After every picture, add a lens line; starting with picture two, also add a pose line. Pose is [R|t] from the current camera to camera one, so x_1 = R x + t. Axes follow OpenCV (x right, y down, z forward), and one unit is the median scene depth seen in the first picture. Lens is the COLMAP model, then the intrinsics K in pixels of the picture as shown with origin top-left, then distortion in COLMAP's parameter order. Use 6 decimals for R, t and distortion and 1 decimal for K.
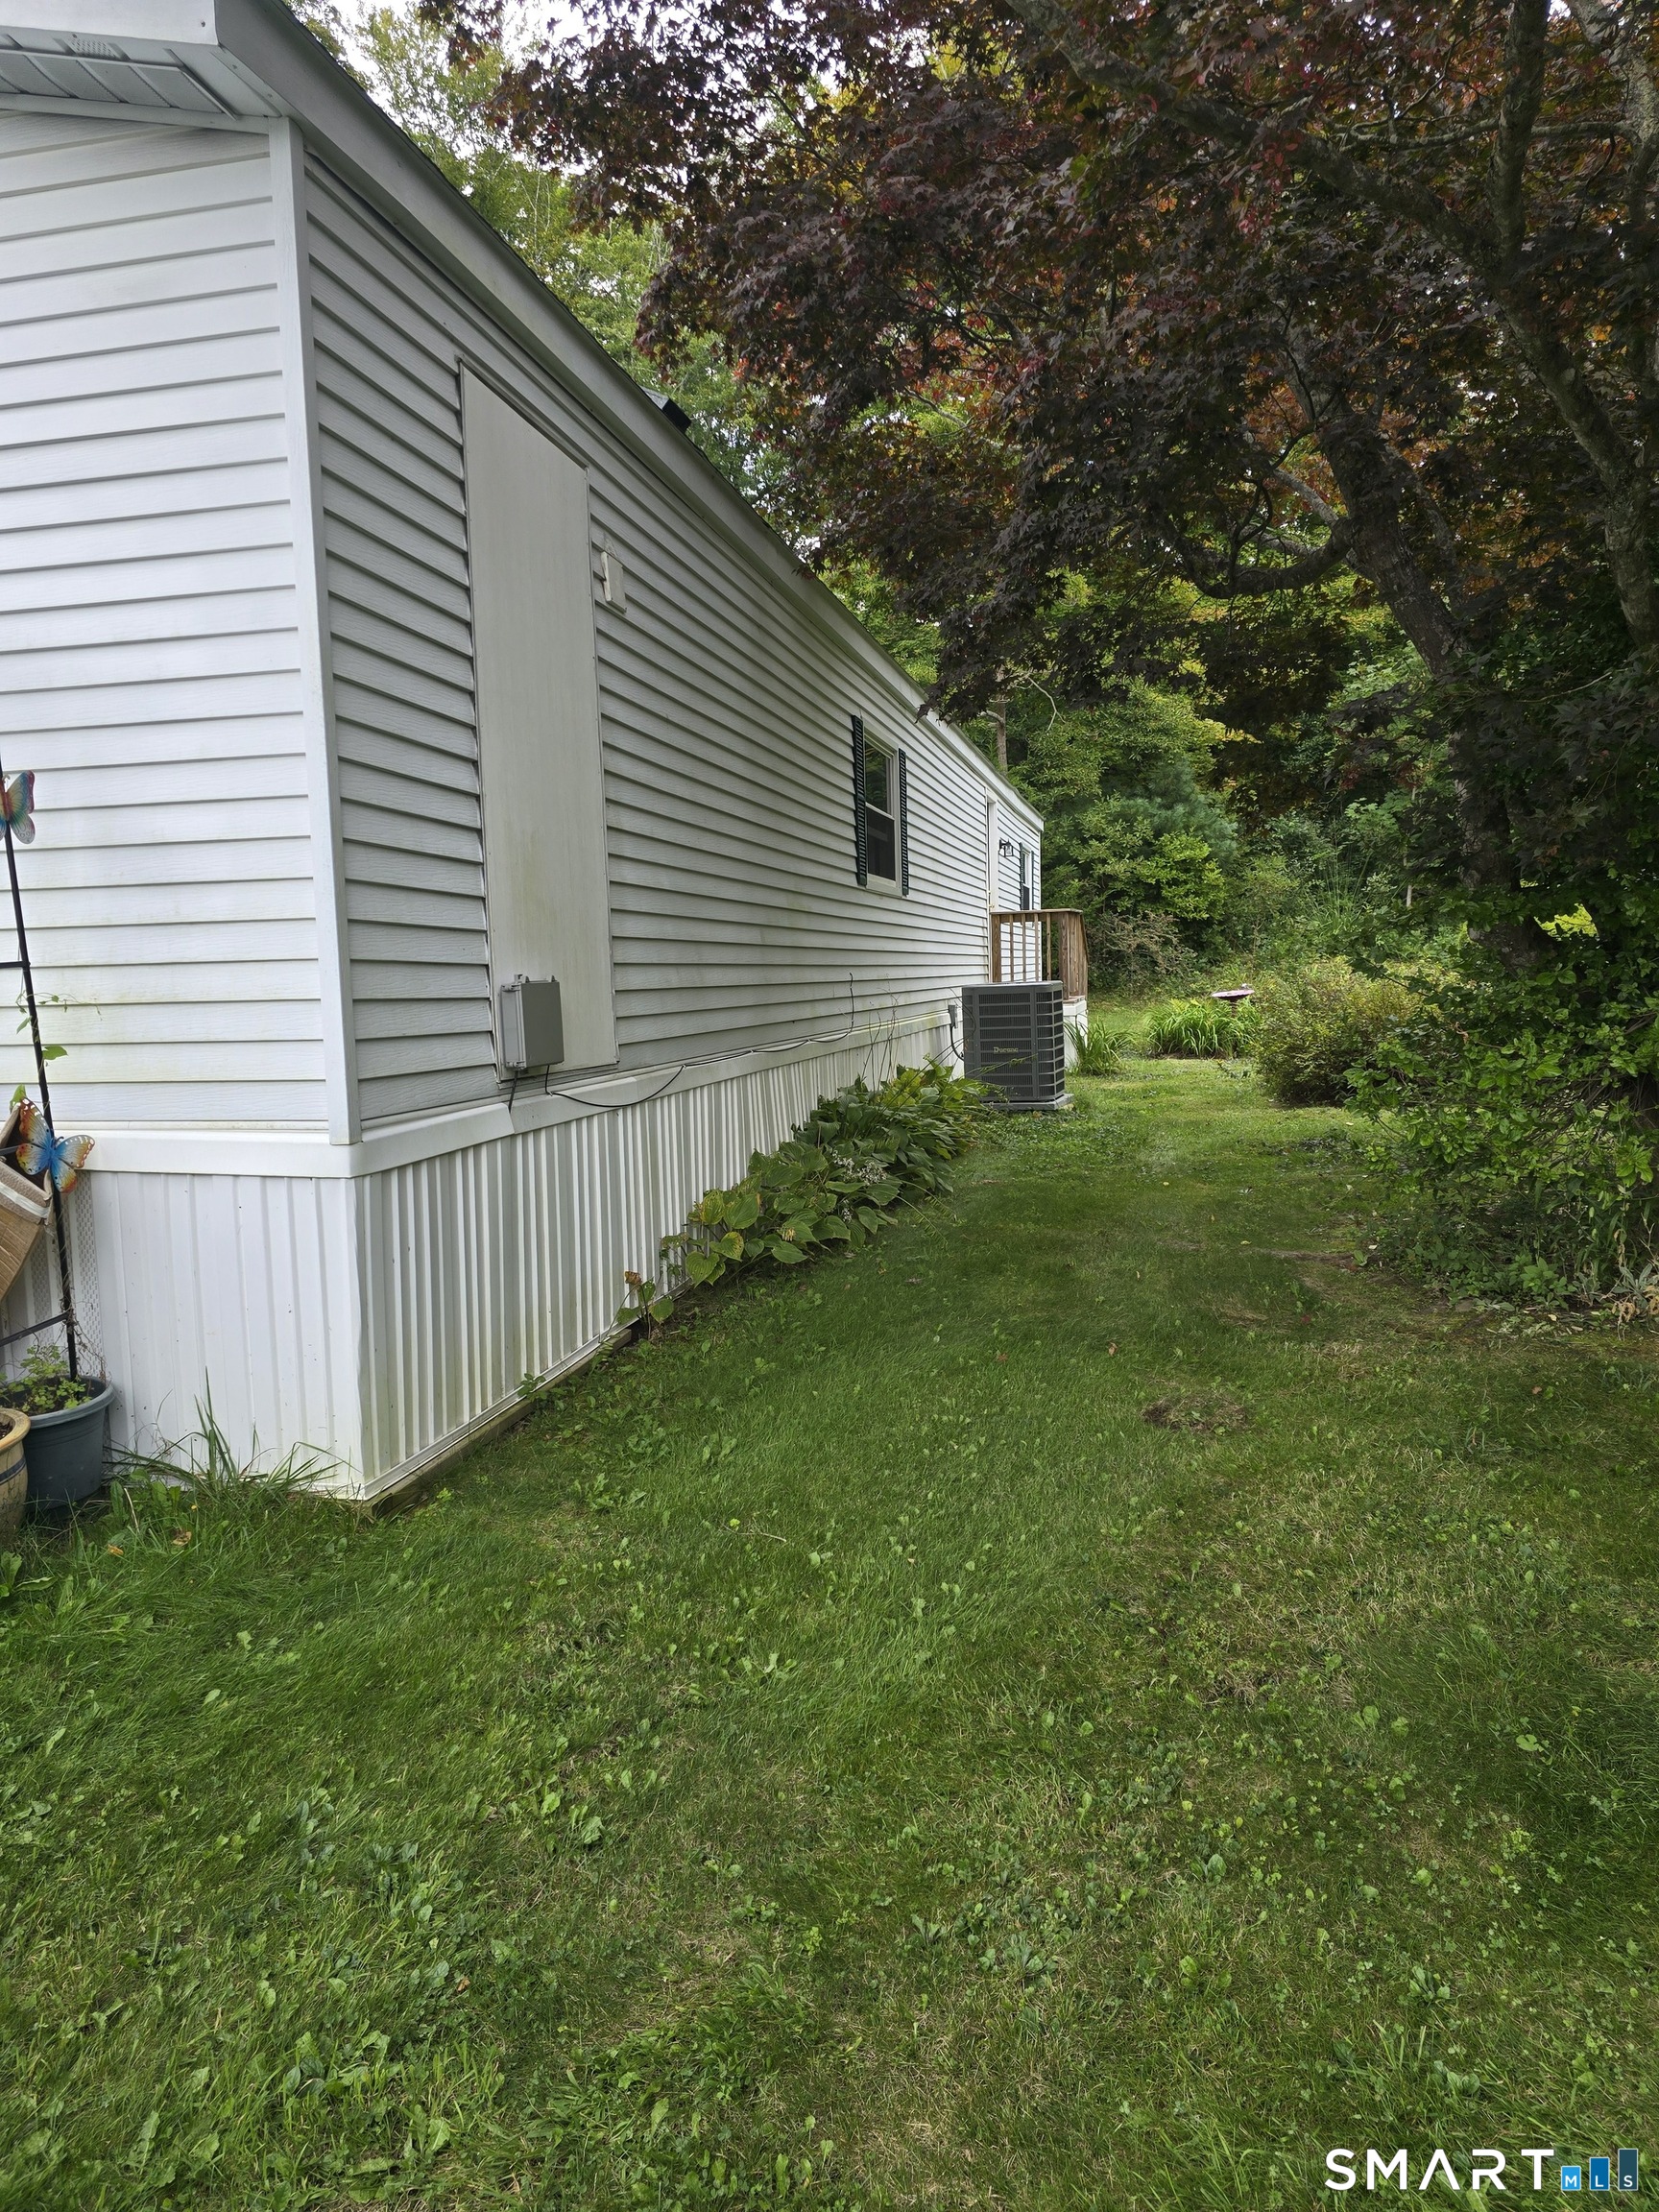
lens RADIAL K [[1467.5, 0, 827.7], [0, 1467.5, 1097.7], [0, 0, 1]] dist [0.106956, -0.105993]
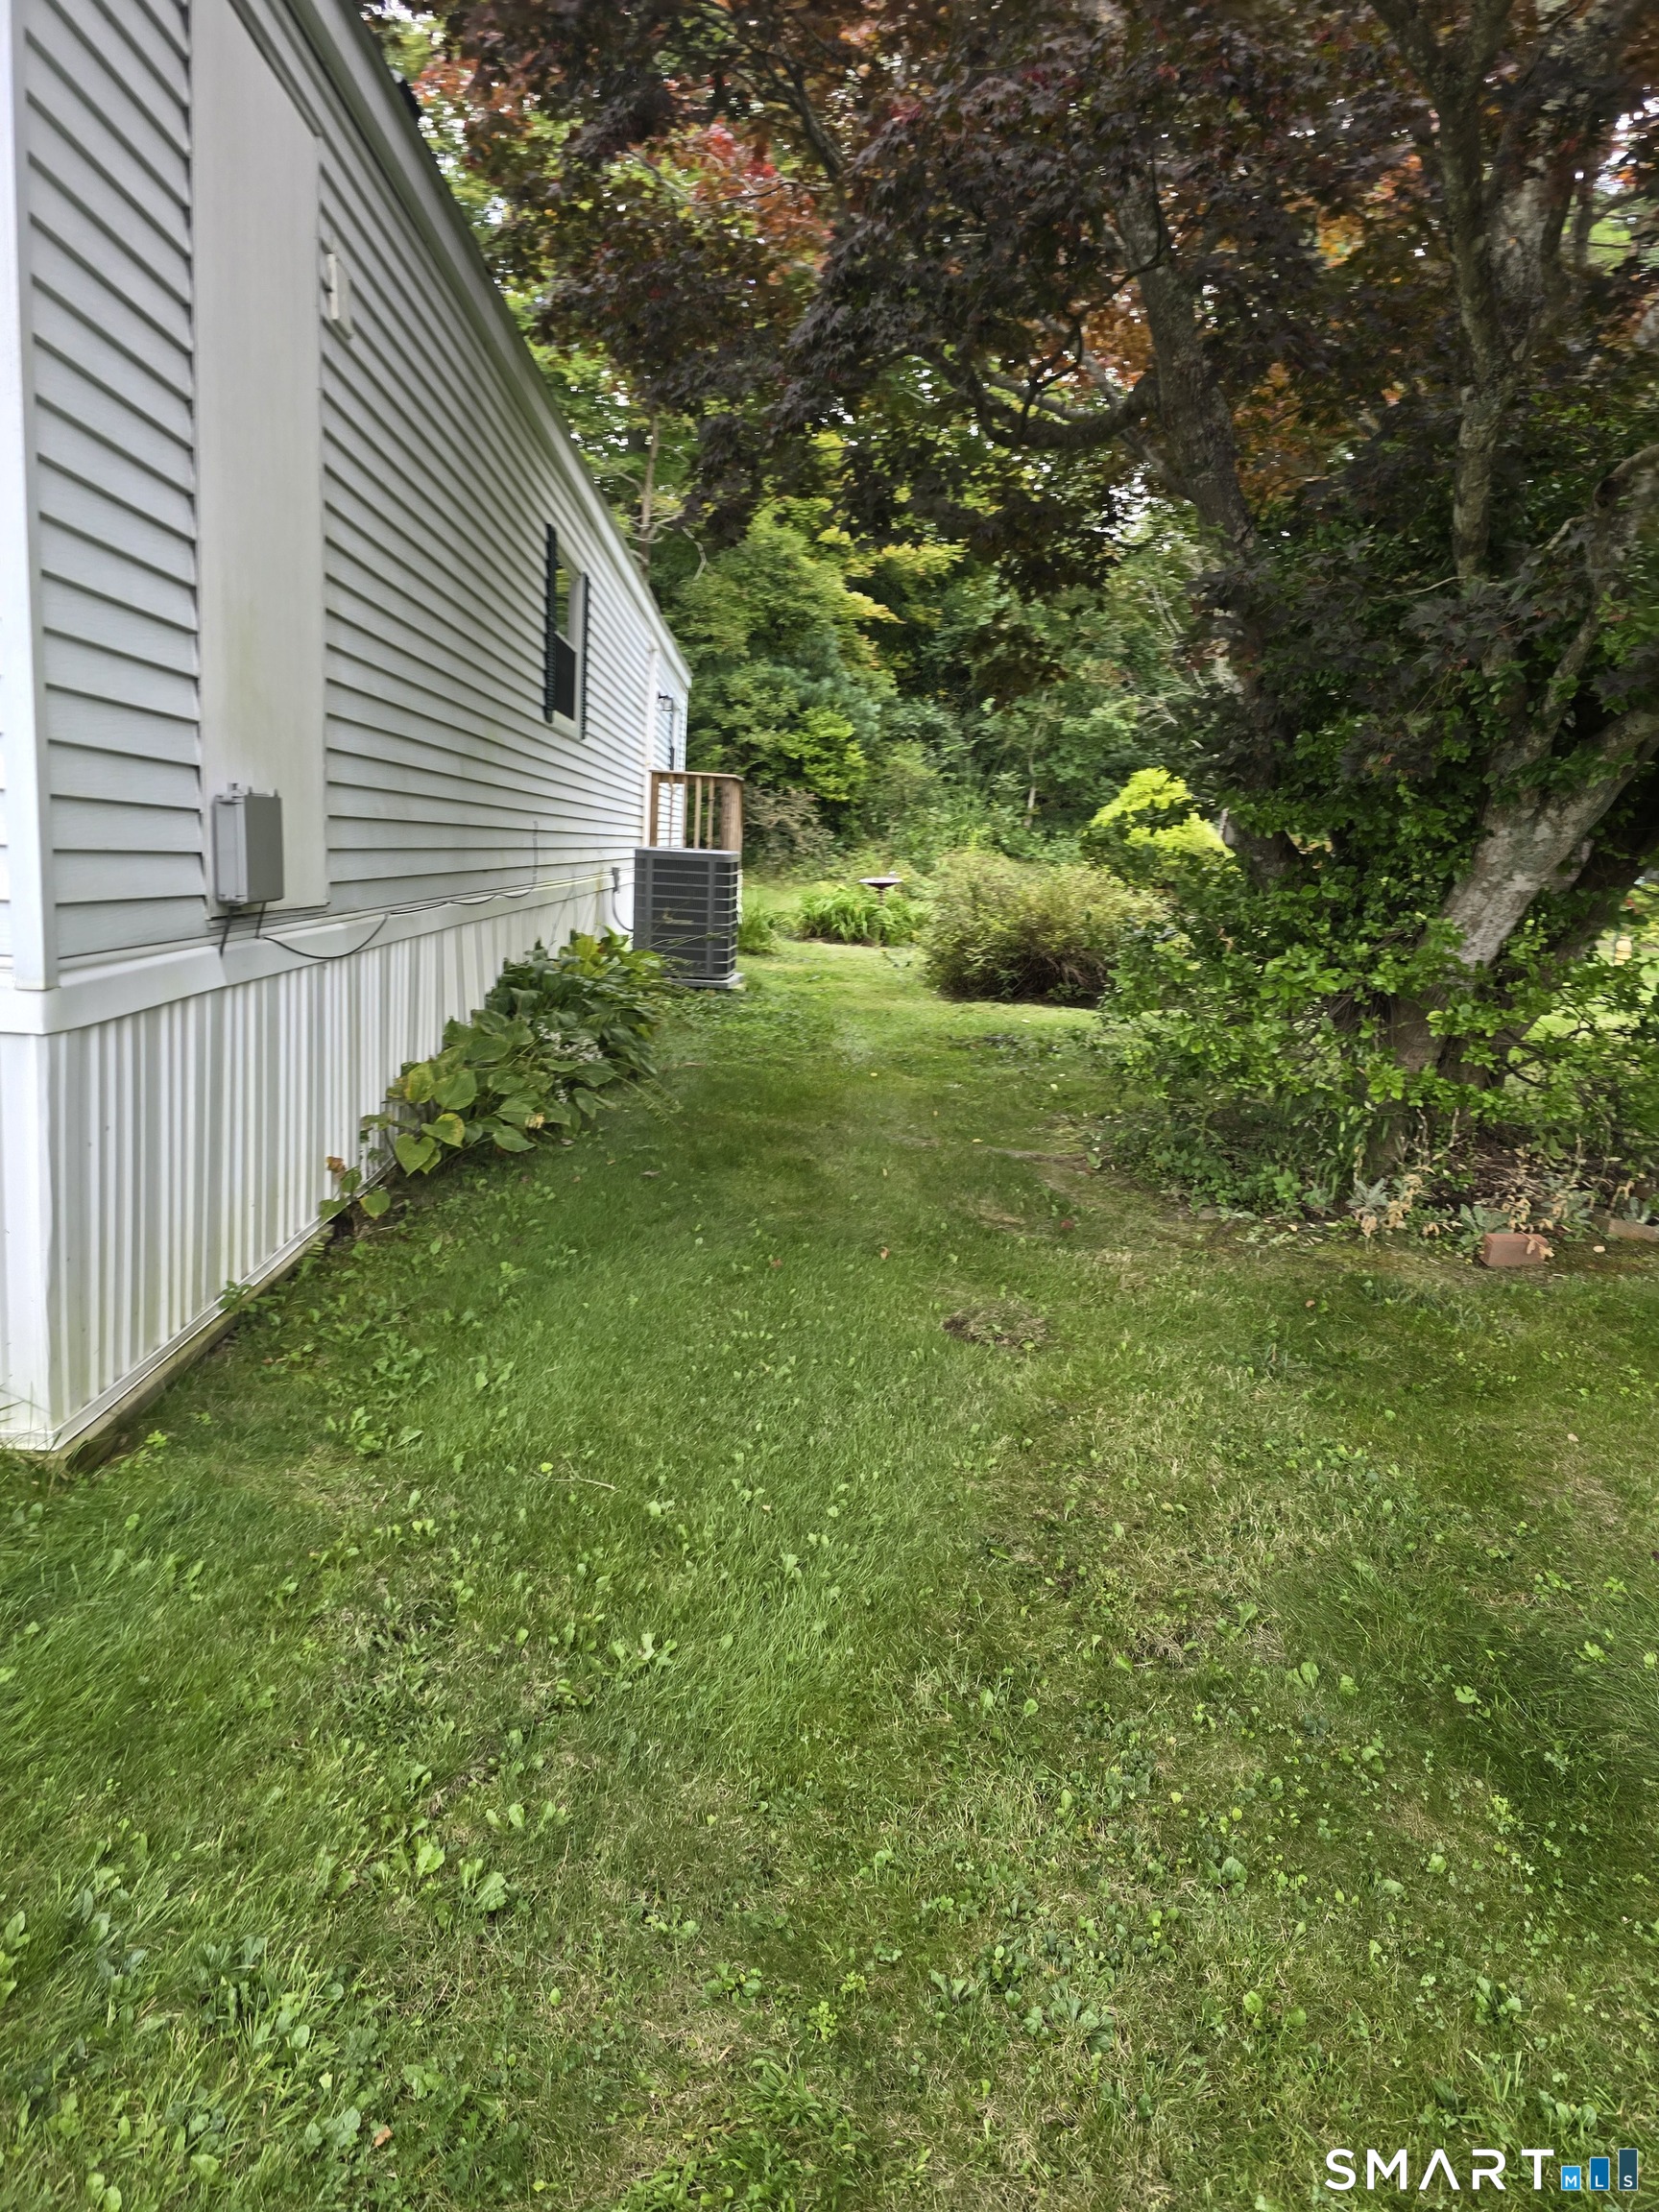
lens RADIAL K [[1501.1, 0, 818.0], [0, 1501.1, 1102.6], [0, 0, 1]] dist [0.120343, -0.106381]
pose [[0.962249, 0.040711, 0.269110, -0.138886], [-0.064278, 0.994772, 0.079351, 0.001471], [-0.264473, -0.093653, 0.959835, 0.132811]]
